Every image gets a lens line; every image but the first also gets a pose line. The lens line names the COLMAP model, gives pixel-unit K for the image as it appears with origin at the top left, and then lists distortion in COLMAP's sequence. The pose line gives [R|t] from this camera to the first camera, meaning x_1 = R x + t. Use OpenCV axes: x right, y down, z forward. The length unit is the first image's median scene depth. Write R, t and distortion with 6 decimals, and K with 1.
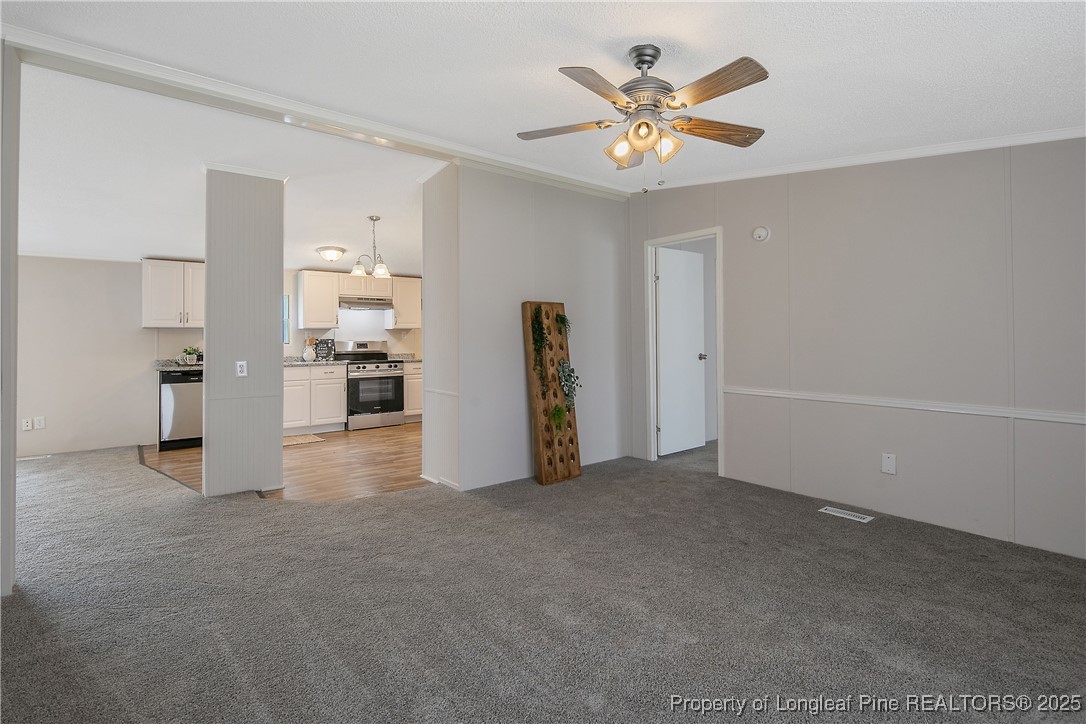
lens RADIAL K [[532.5, 0, 542.3], [0, 532.5, 353.7], [0, 0, 1]] dist [0.003857, -0.000787]
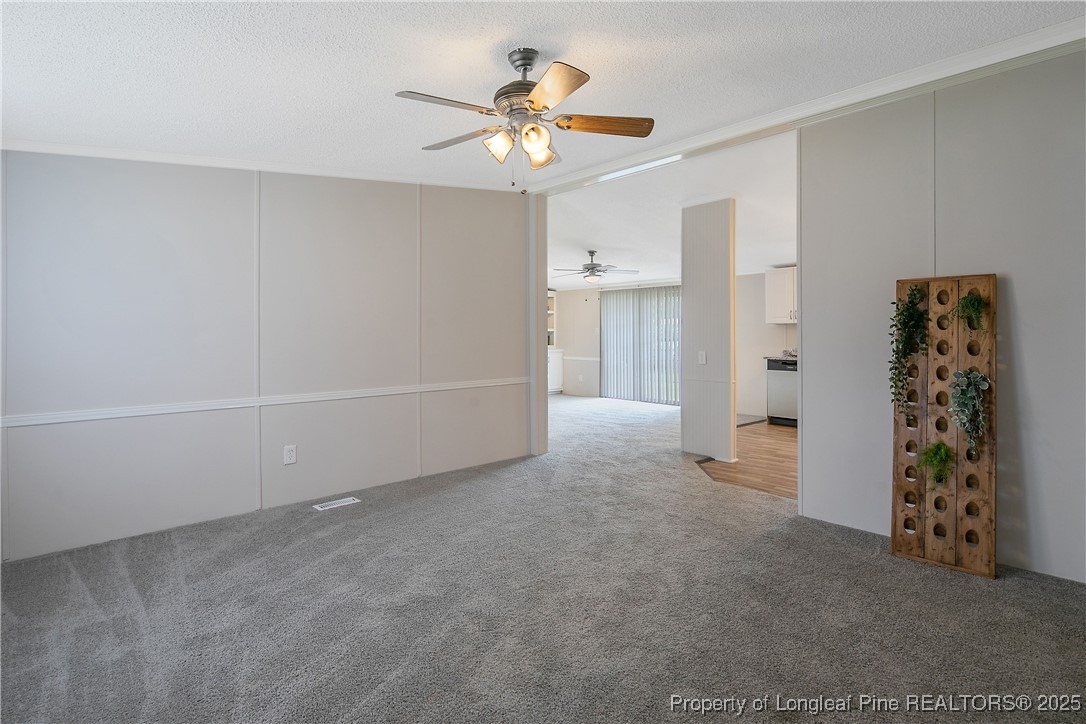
lens RADIAL K [[532.5, 0, 542.9], [0, 532.5, 354.2], [0, 0, 1]] dist [0.003857, -0.000787]
pose [[0.091189, 0.036280, -0.995173, 0.594729], [-0.010268, 0.999317, 0.035491, -0.023933], [0.995781, 0.006982, 0.091499, 0.476980]]
